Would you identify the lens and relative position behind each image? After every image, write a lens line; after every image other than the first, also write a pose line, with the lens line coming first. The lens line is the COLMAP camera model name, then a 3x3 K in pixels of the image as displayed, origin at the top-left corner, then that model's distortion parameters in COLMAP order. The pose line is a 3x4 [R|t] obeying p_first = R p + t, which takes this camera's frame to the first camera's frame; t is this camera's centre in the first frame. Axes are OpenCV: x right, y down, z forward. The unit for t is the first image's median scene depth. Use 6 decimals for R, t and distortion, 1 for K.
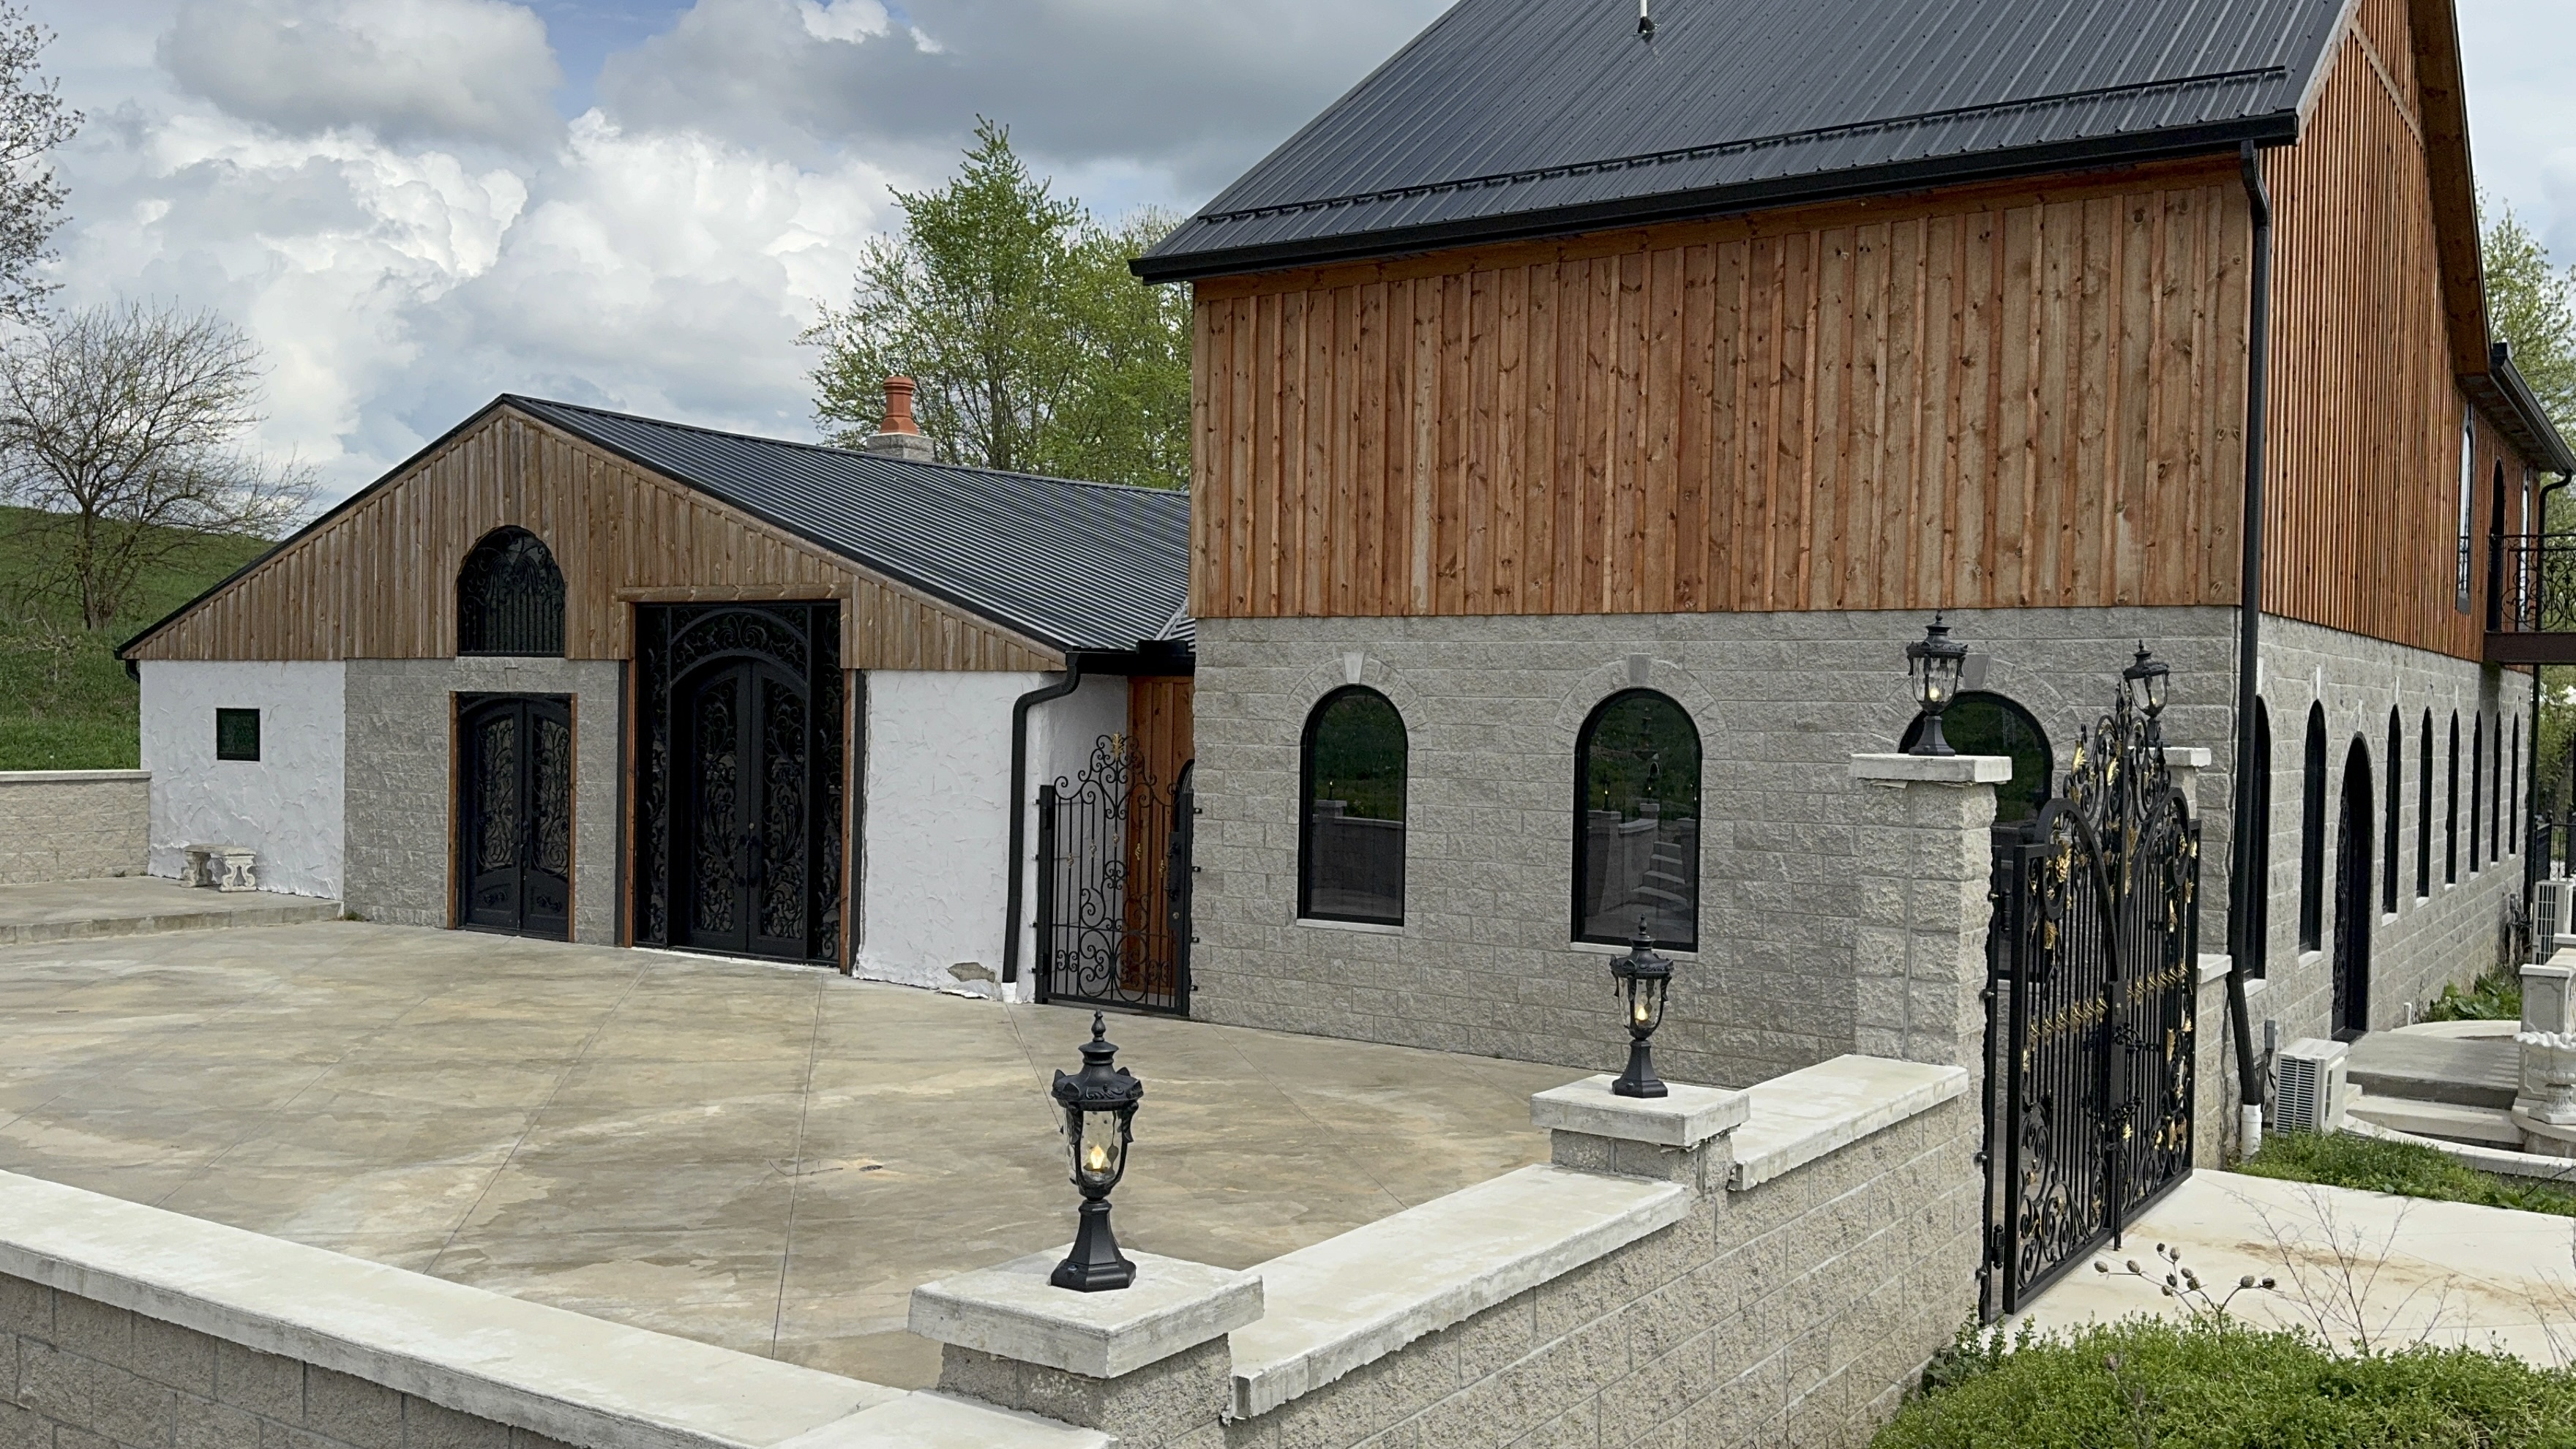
lens RADIAL K [[2170.2, 0, 1307.1], [0, 2170.2, 752.8], [0, 0, 1]] dist [0.156003, -0.295563]
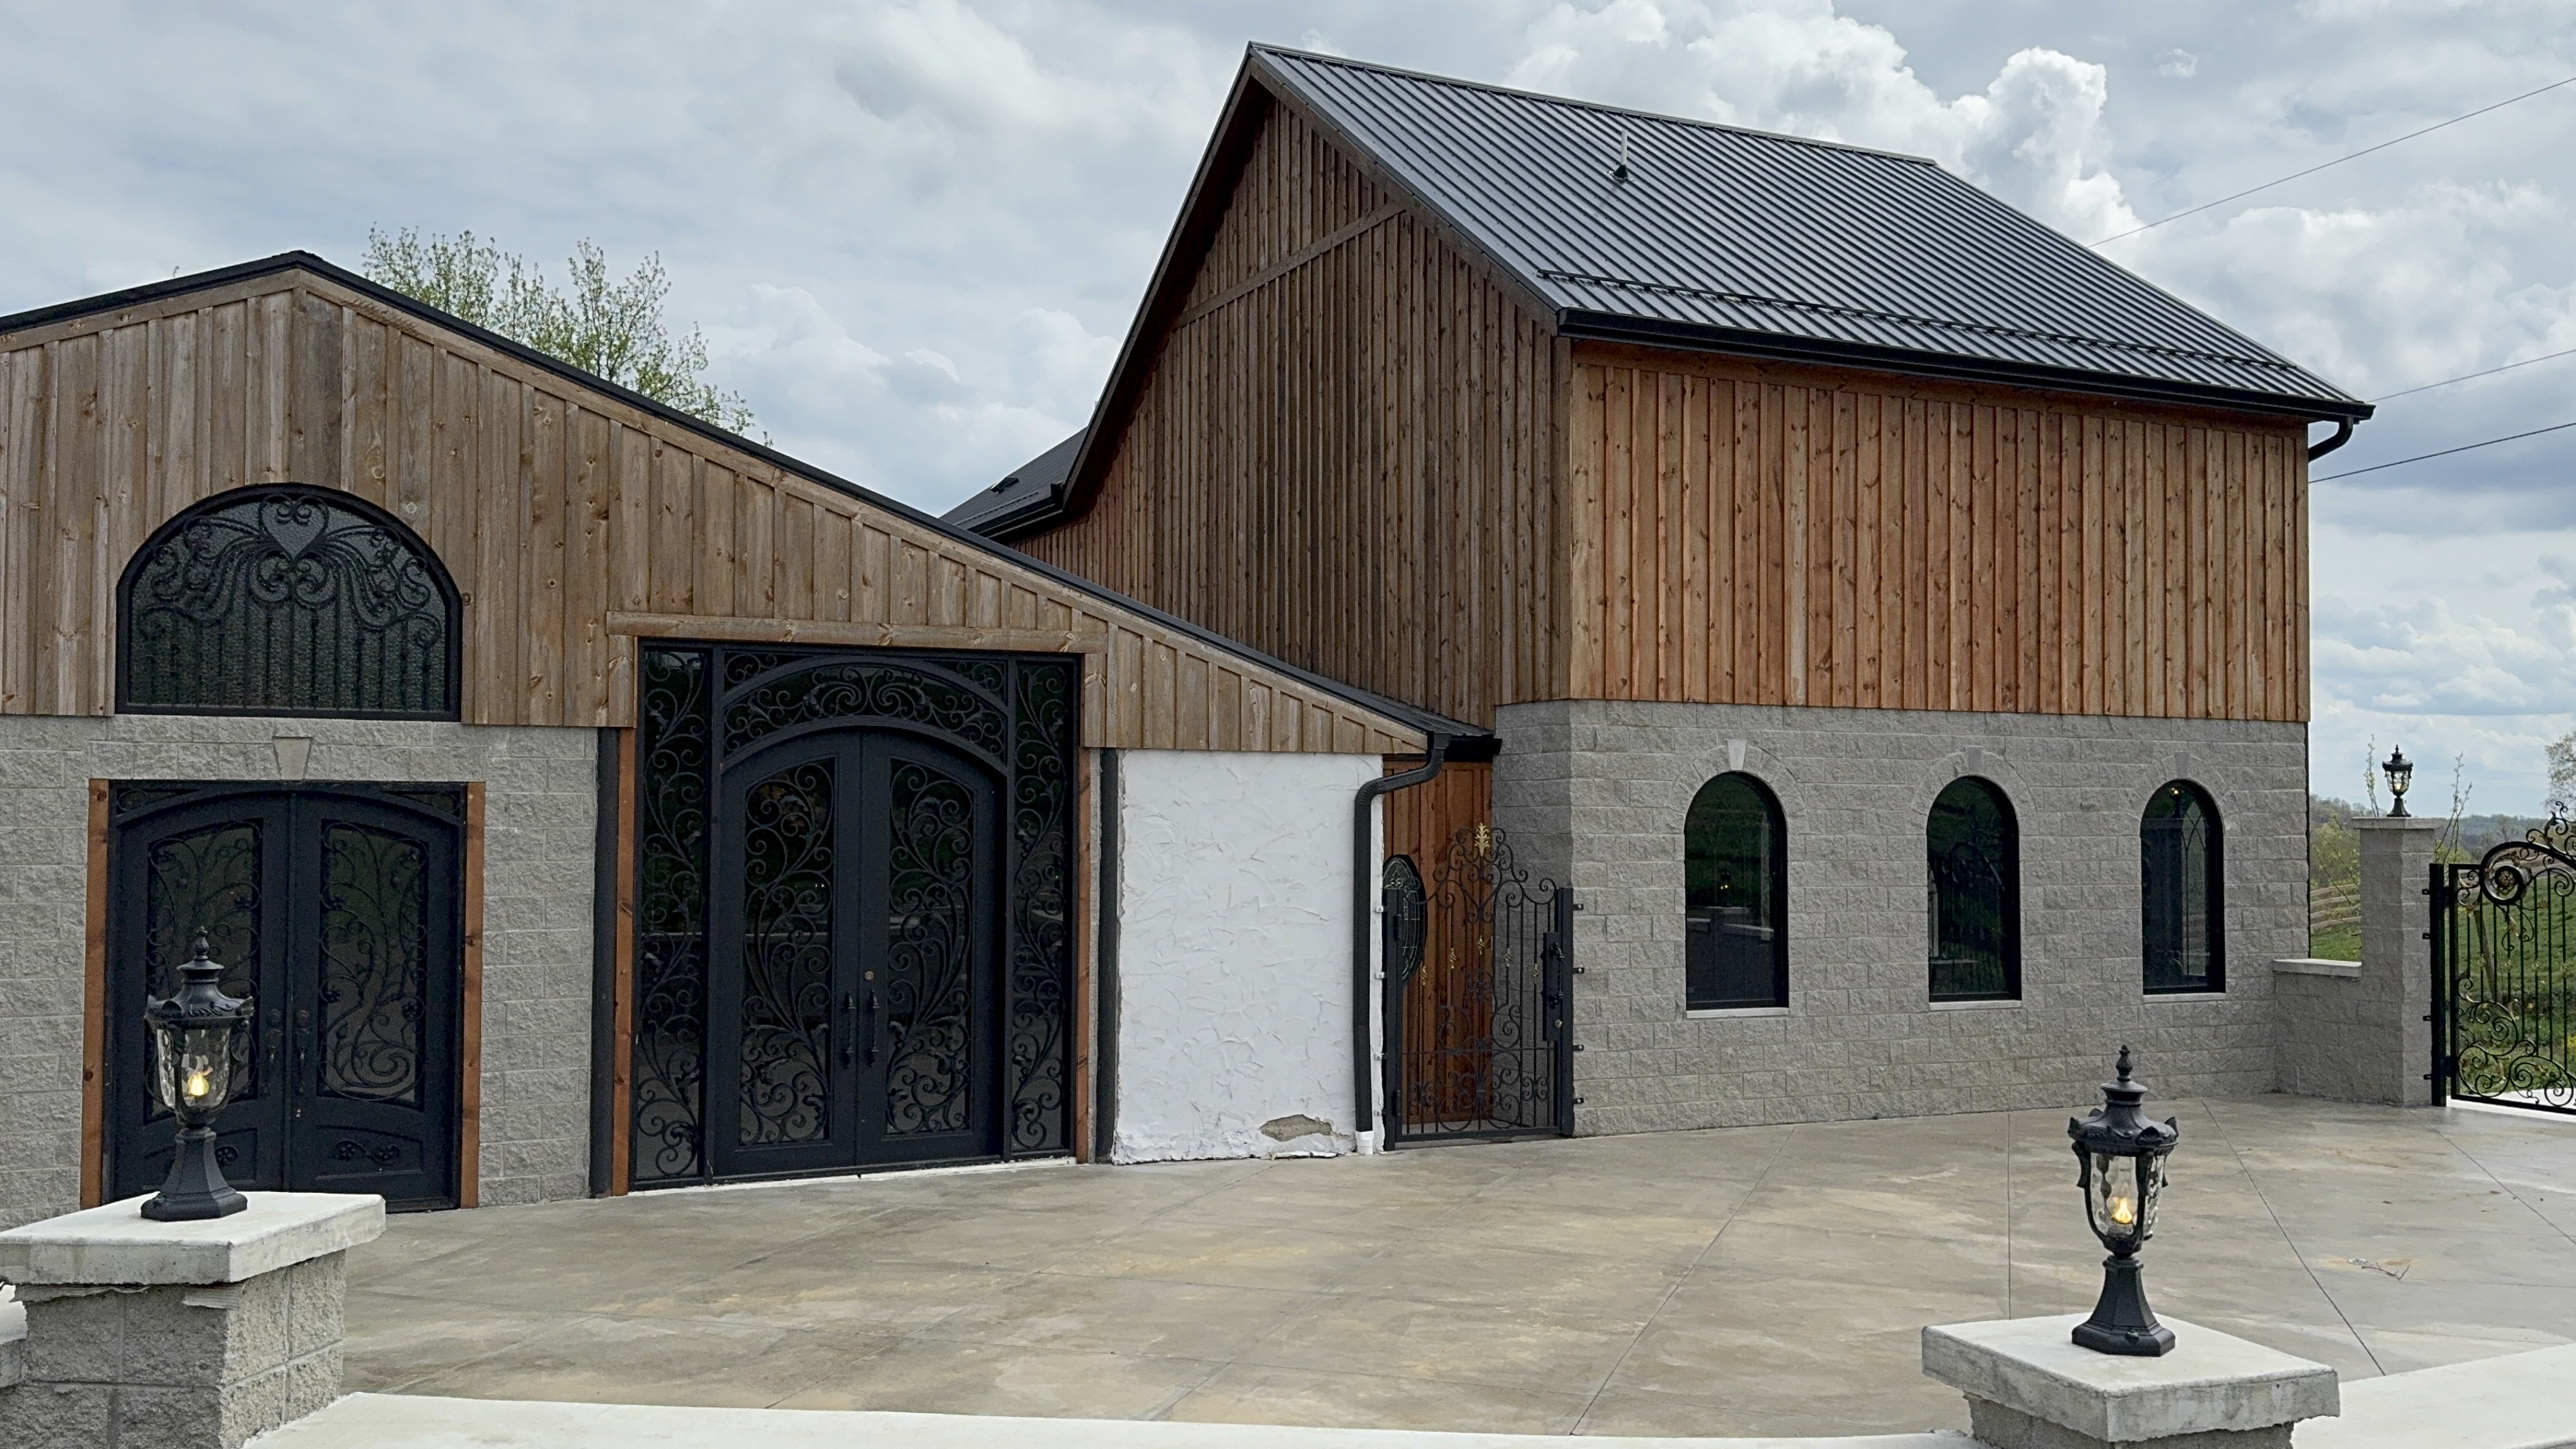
lens RADIAL K [[2170.2, 0, 1307.1], [0, 2170.2, 752.8], [0, 0, 1]] dist [0.156003, -0.295563]
pose [[0.503377, 0.013094, 0.863968, -0.937702], [0.026137, 0.999197, -0.030372, -0.014177], [-0.863671, 0.037870, 0.502631, 0.649747]]
